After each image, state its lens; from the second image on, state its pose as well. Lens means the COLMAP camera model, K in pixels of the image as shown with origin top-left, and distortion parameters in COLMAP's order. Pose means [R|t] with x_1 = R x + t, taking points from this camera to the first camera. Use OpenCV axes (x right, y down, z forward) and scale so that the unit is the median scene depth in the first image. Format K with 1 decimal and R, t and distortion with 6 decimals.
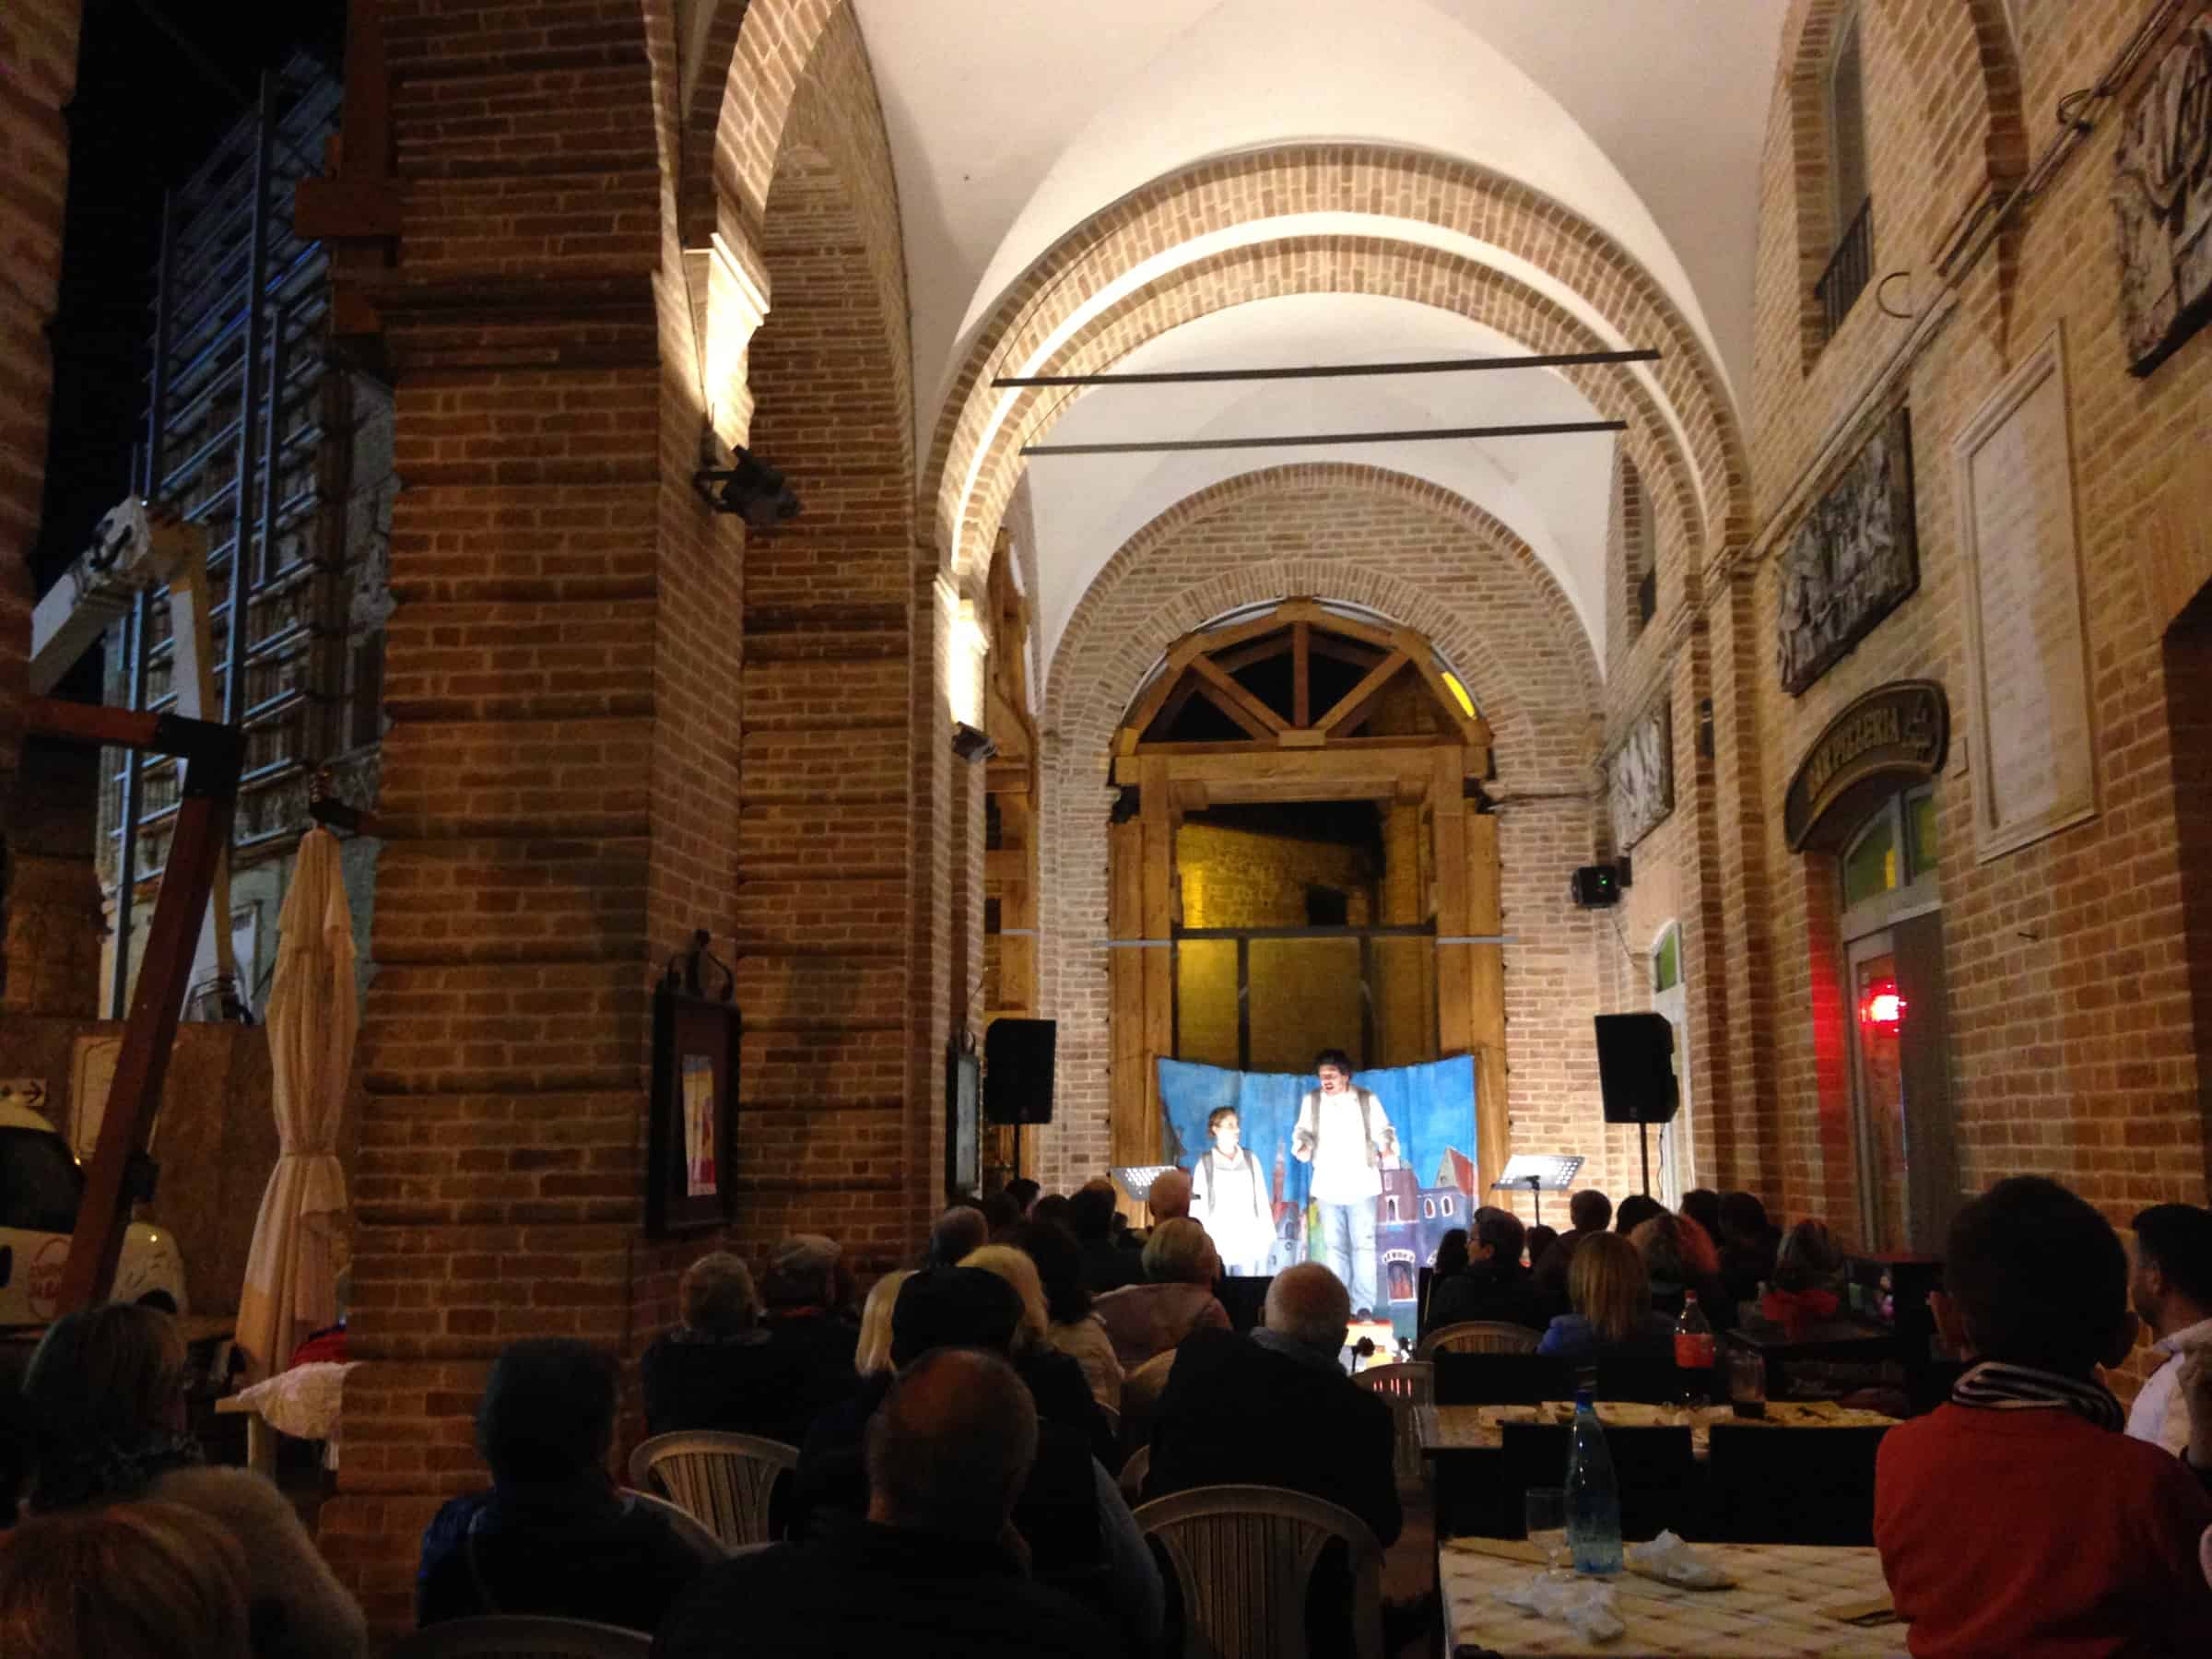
lens RADIAL K [[2137.6, 0, 1115.7], [0, 2137.6, 830.8], [0, 0, 1]] dist [0.174577, 0.000000]
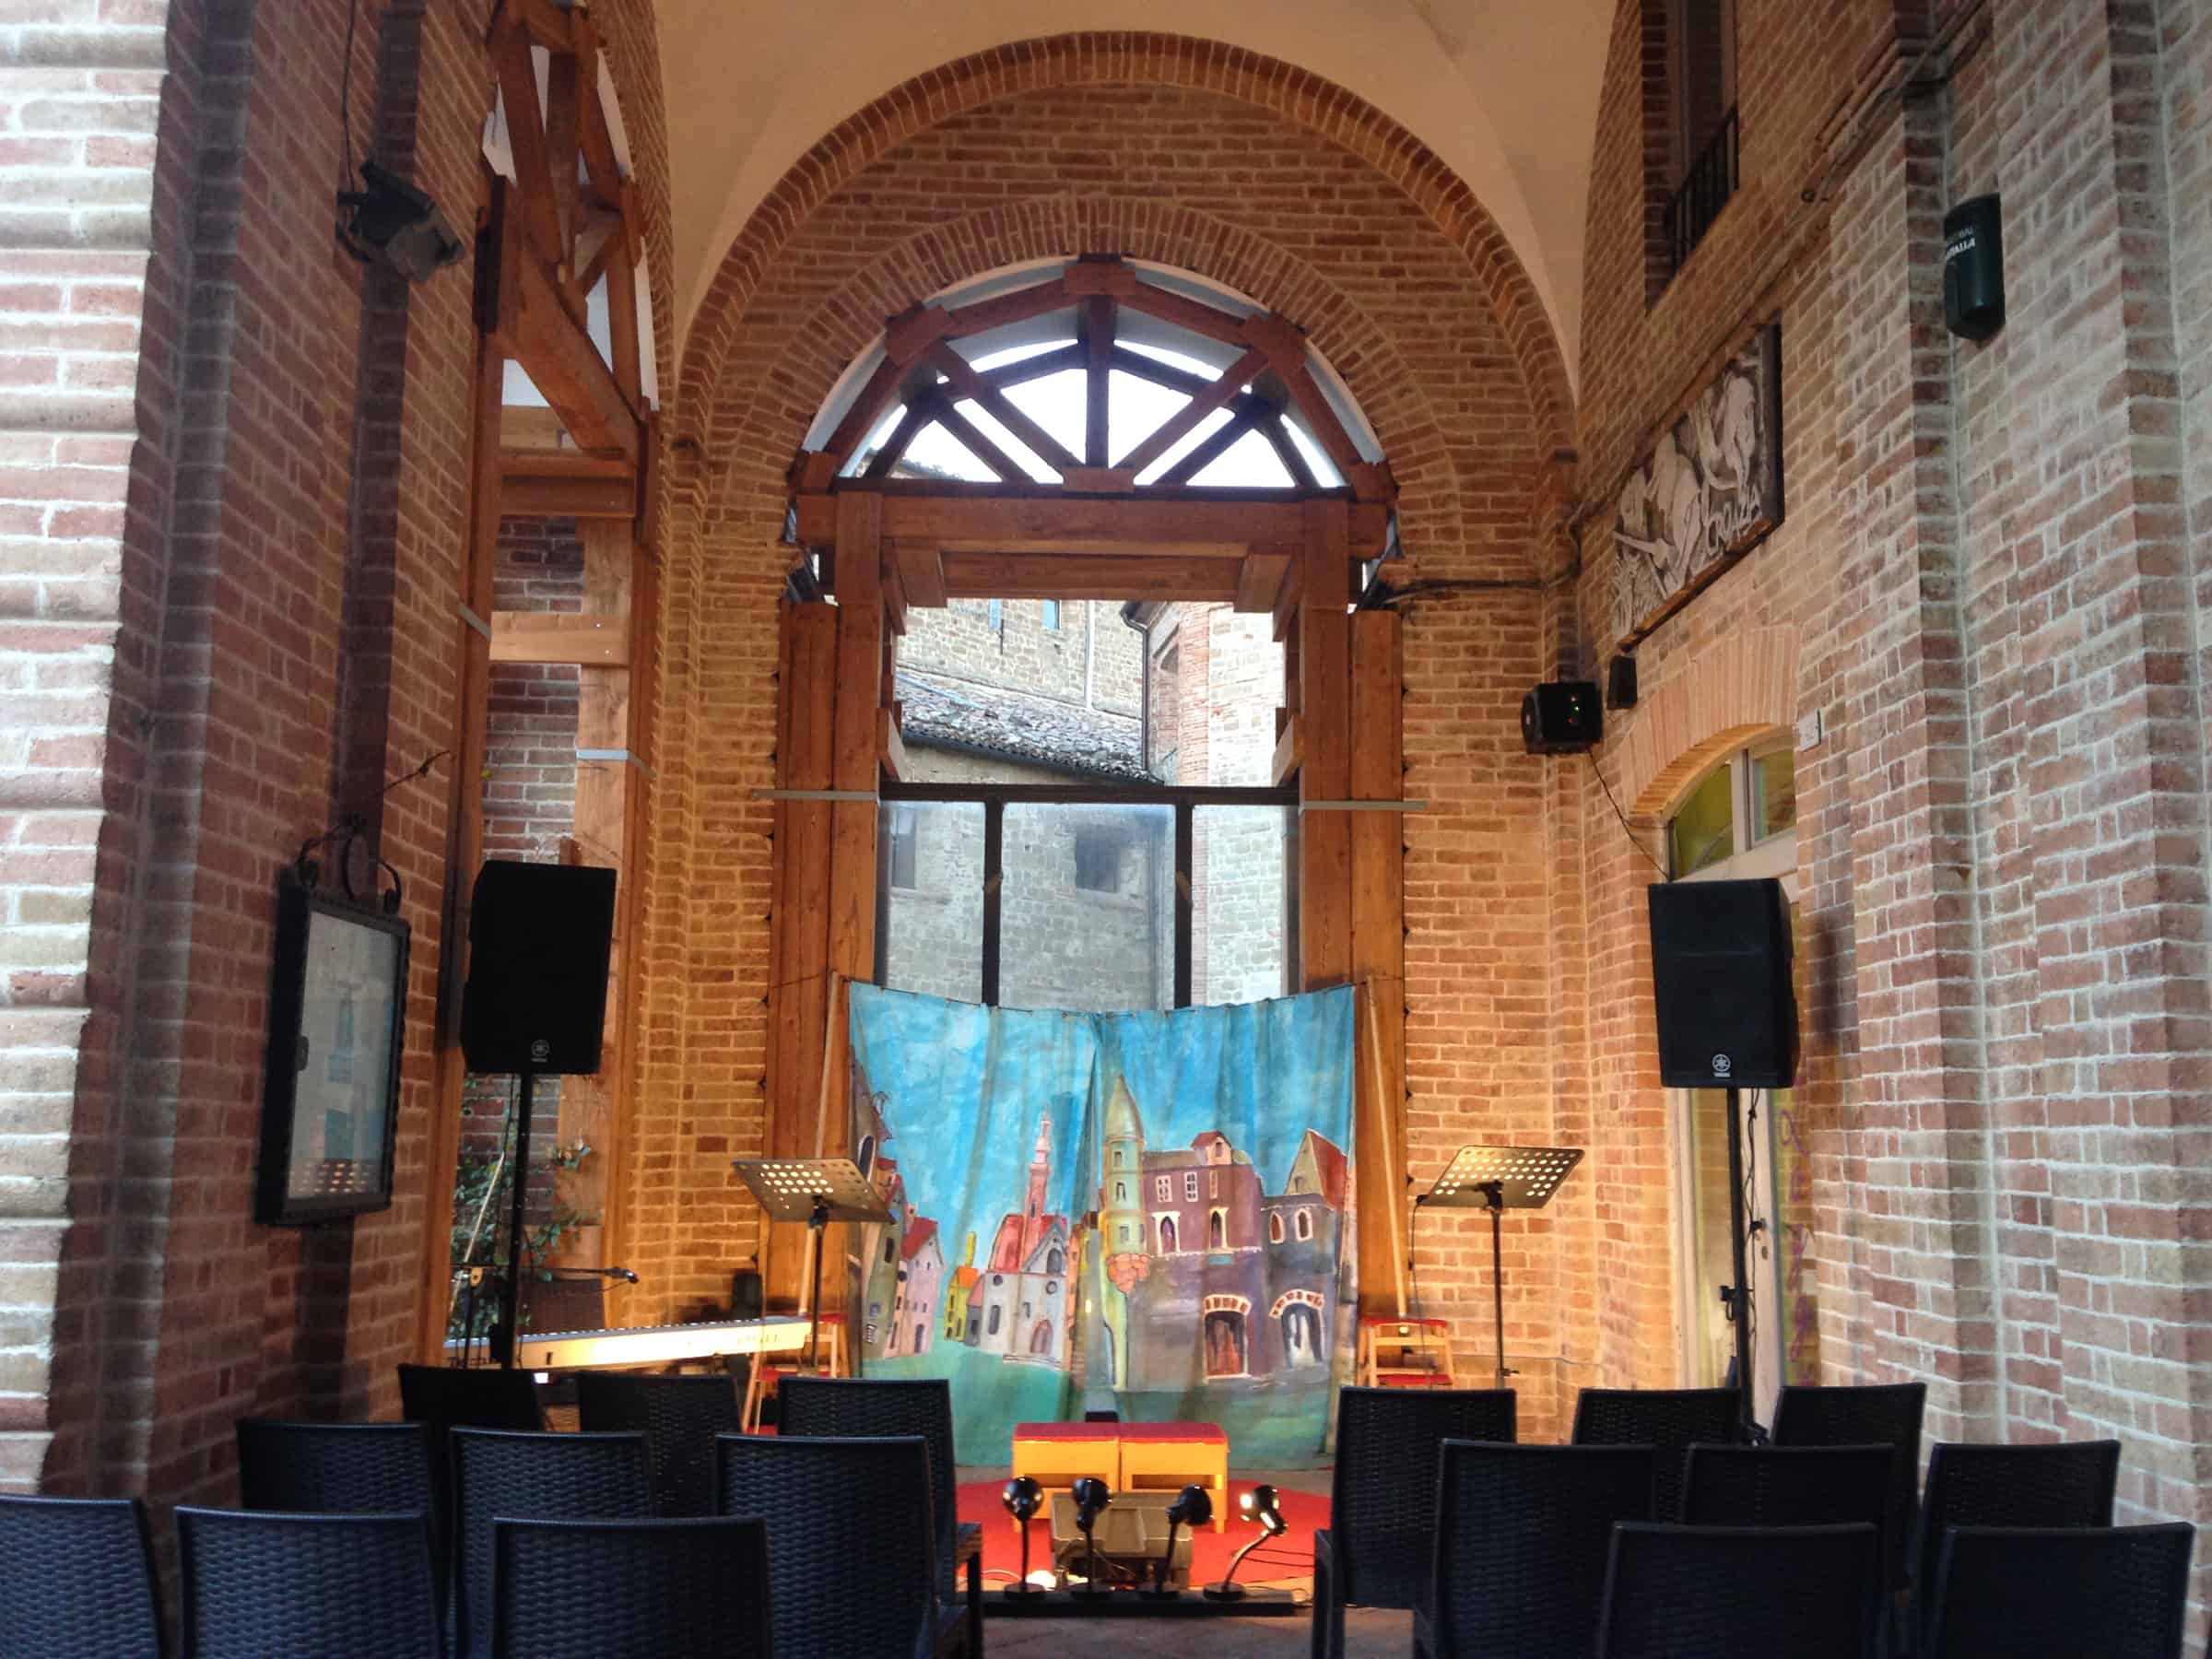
lens RADIAL K [[2137.6, 0, 1105.8], [0, 2137.6, 837.3], [0, 0, 1]] dist [0.174577, 0.000000]
pose [[0.994038, 0.030340, 0.104727, 0.026878], [-0.031081, 0.999502, 0.005457, 0.058788], [-0.104509, -0.008679, 0.994486, 0.379587]]
